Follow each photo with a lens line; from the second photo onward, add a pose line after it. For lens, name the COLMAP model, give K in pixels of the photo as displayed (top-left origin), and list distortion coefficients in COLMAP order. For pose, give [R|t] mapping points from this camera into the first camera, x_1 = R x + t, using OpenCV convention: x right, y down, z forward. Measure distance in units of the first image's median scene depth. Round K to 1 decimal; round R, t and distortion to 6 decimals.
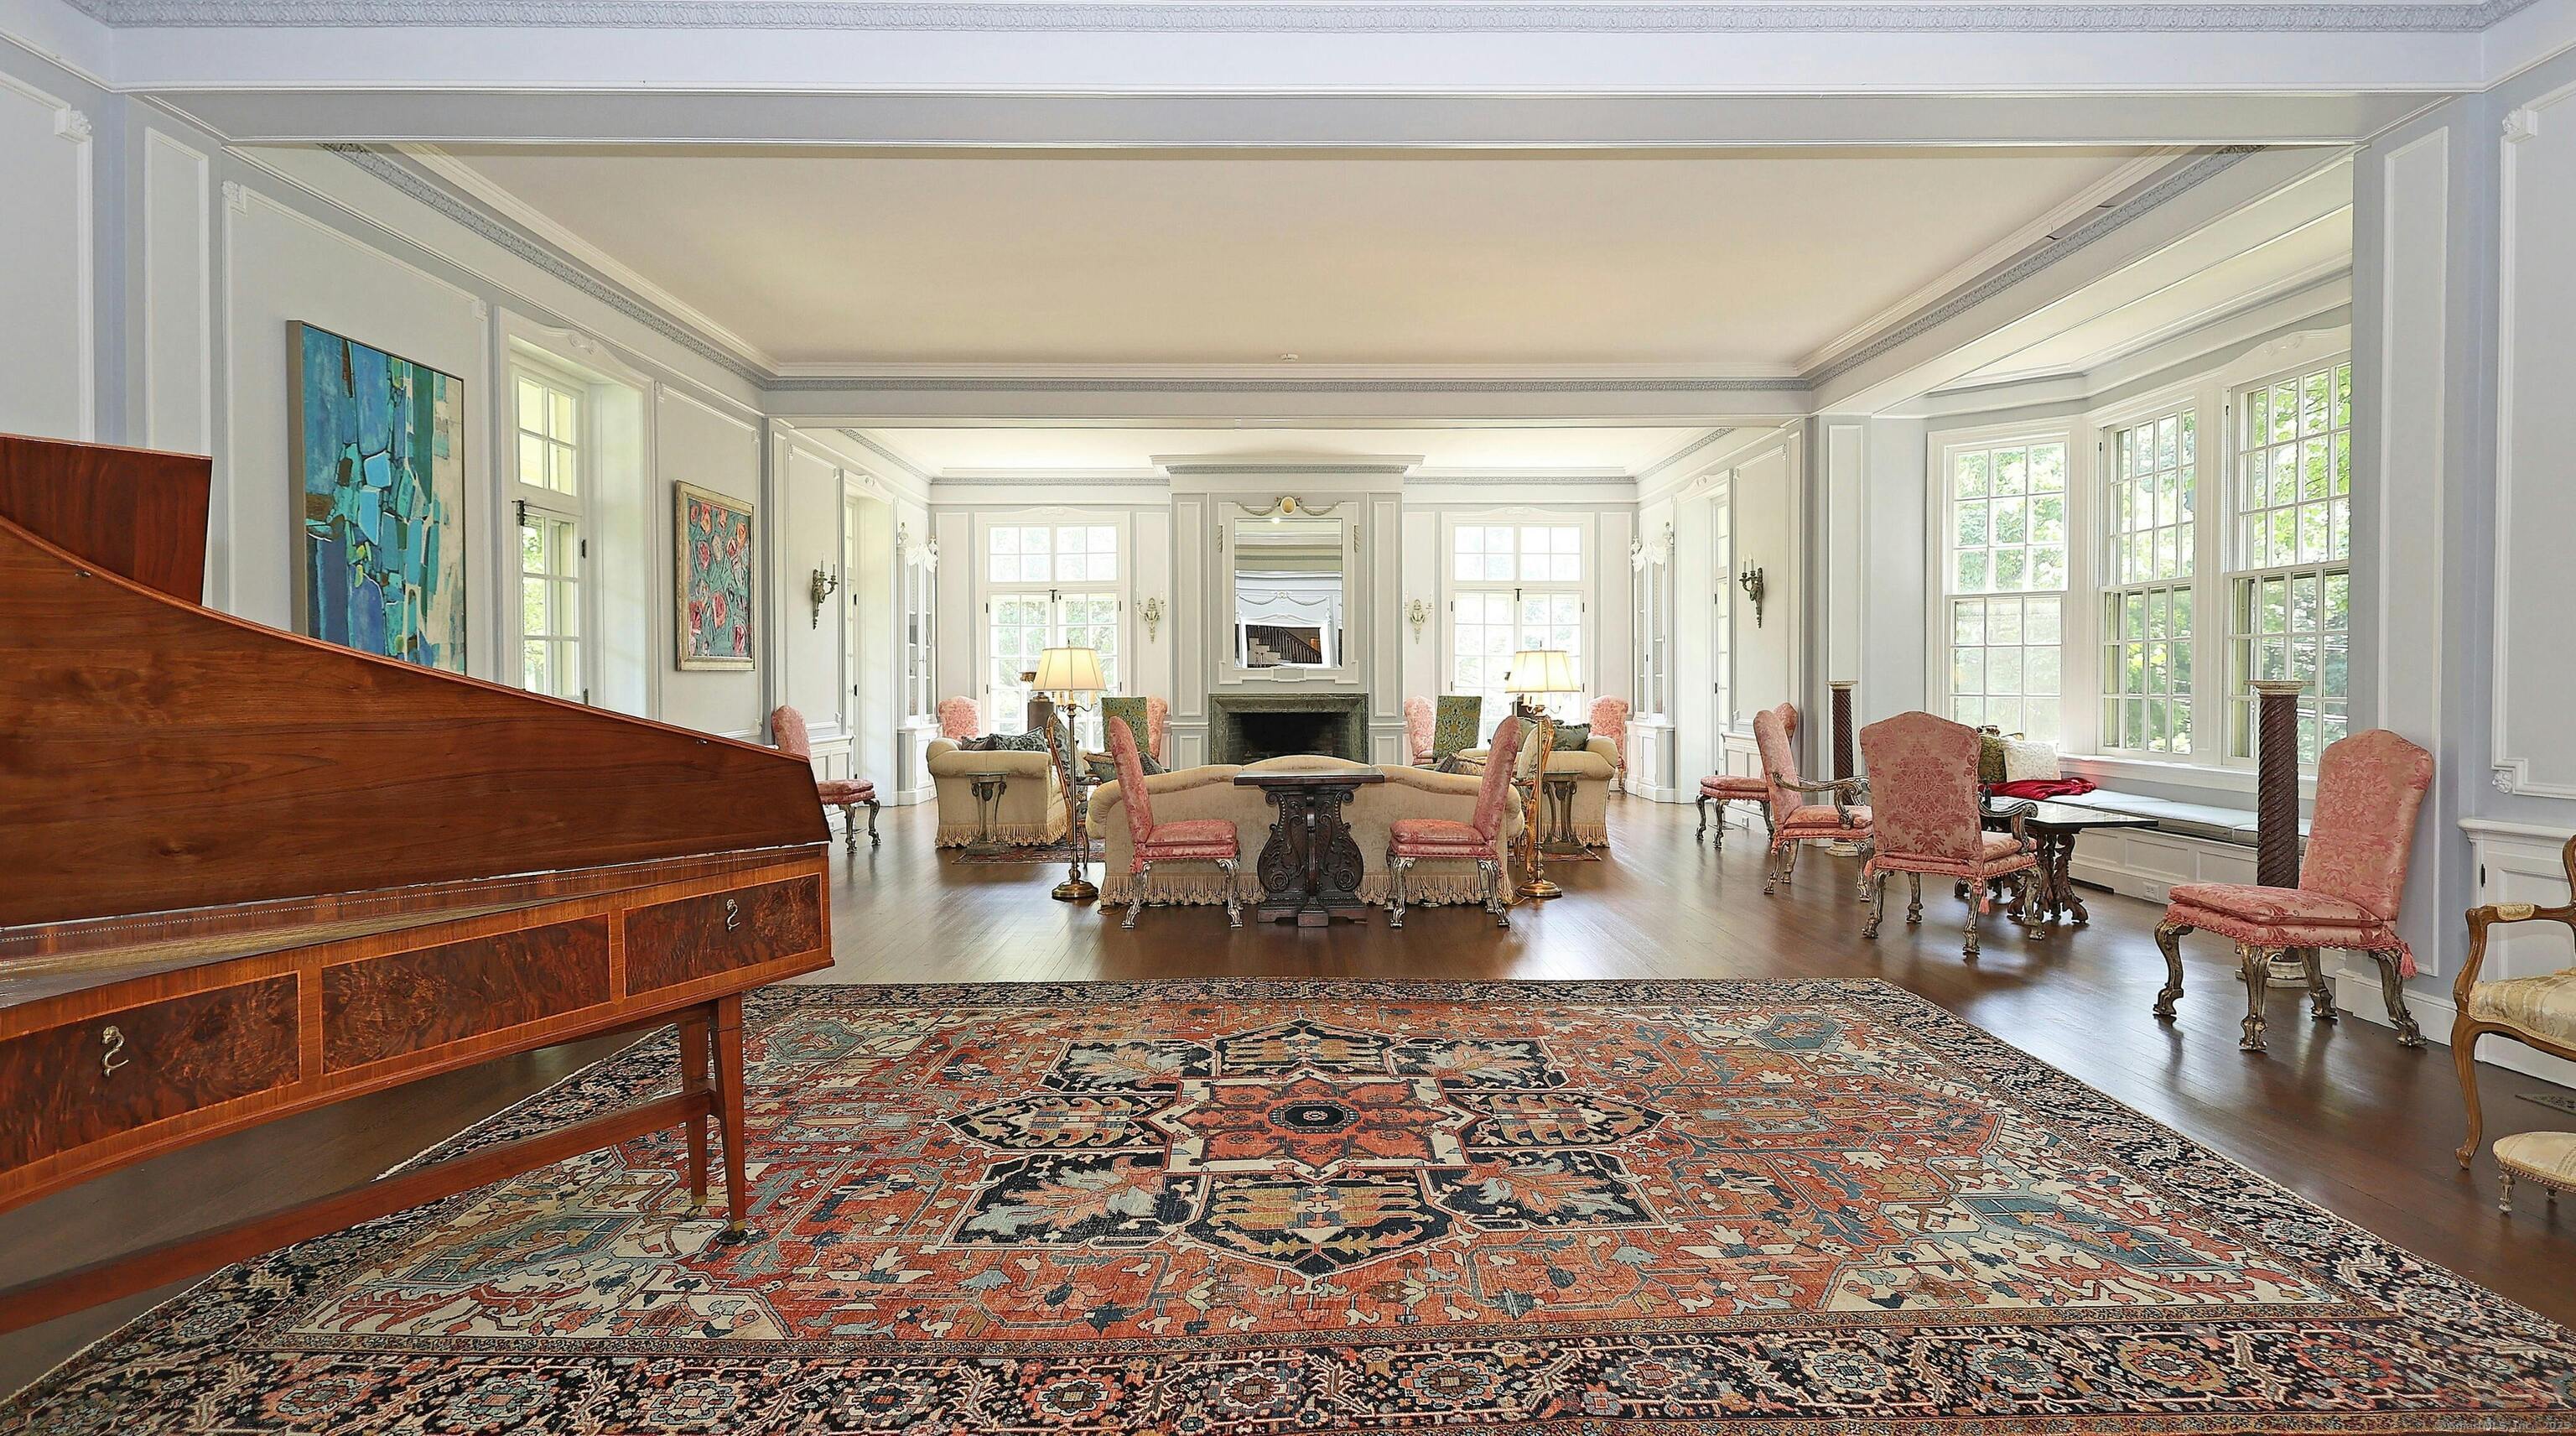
lens RADIAL K [[1310.2, 0, 1312.1], [0, 1310.2, 705.2], [0, 0, 1]] dist [0.003157, 0.000384]
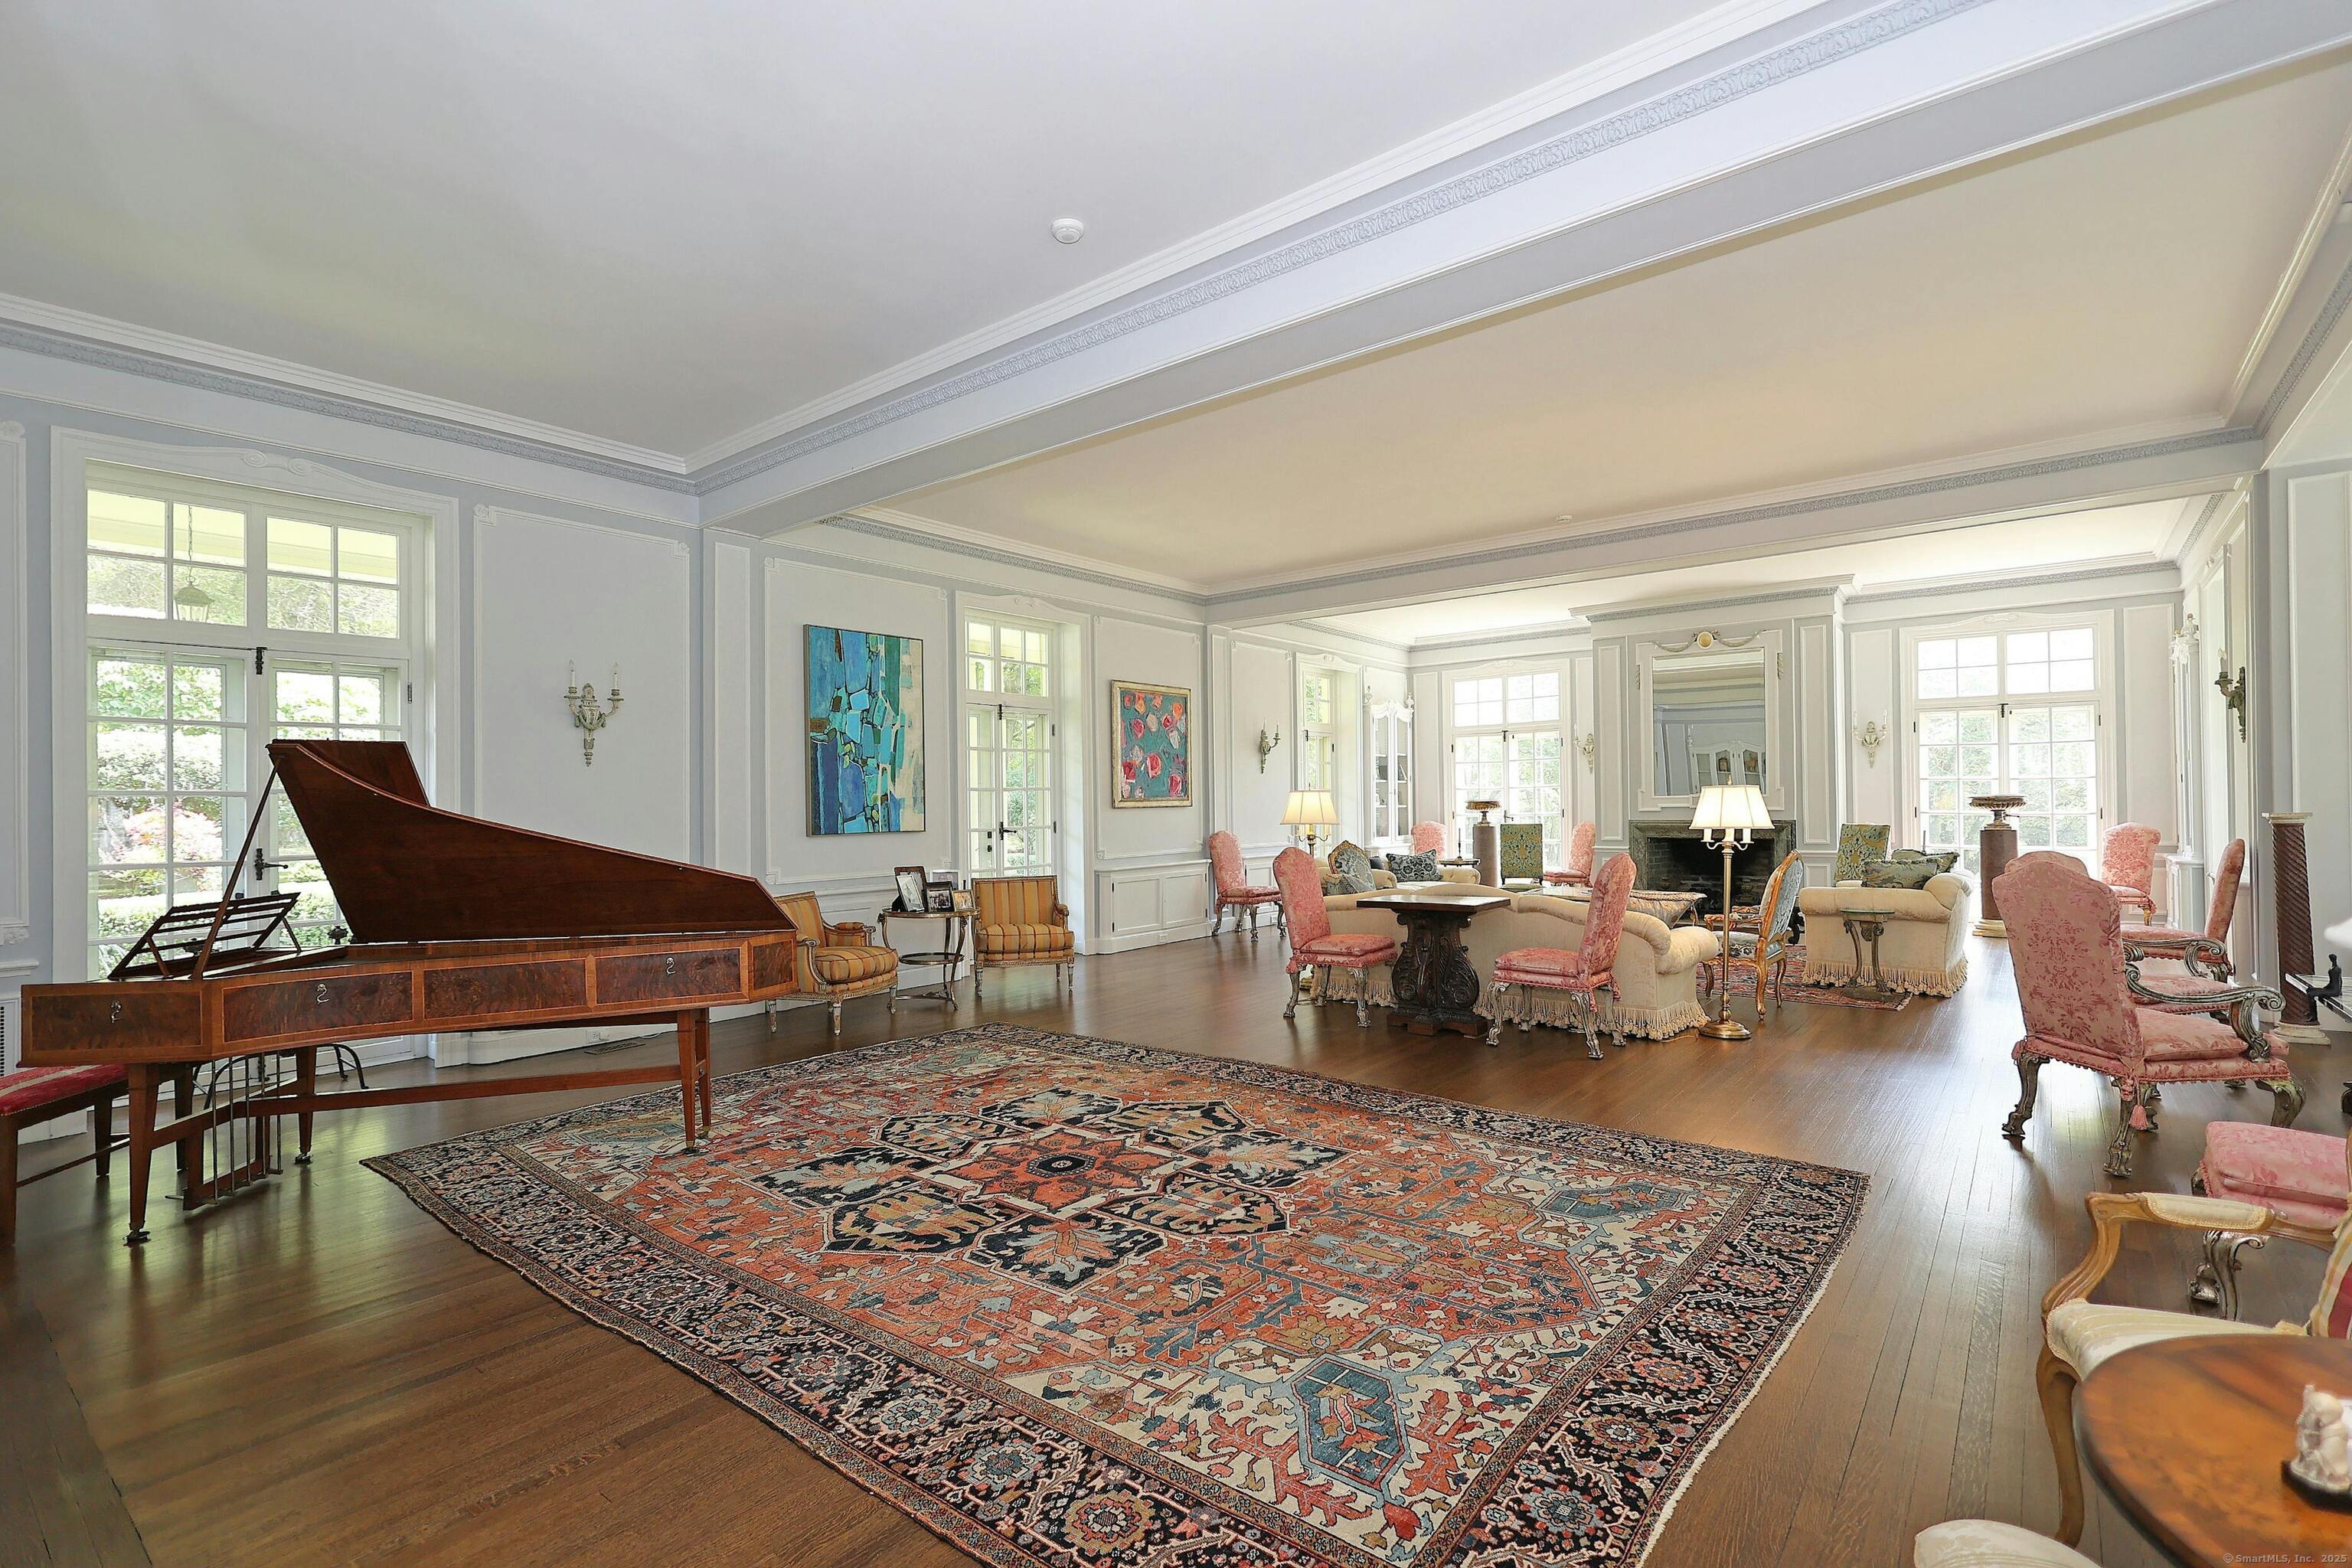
lens RADIAL K [[1086.6, 0, 1166.6], [0, 1086.6, 808.6], [0, 0, 1]] dist [0.002808, 0.000013]
pose [[0.764151, -0.004455, -0.645022, 0.527214], [-0.002402, 0.999950, -0.009752, -0.021531], [0.645033, 0.009001, 0.764102, 0.156284]]
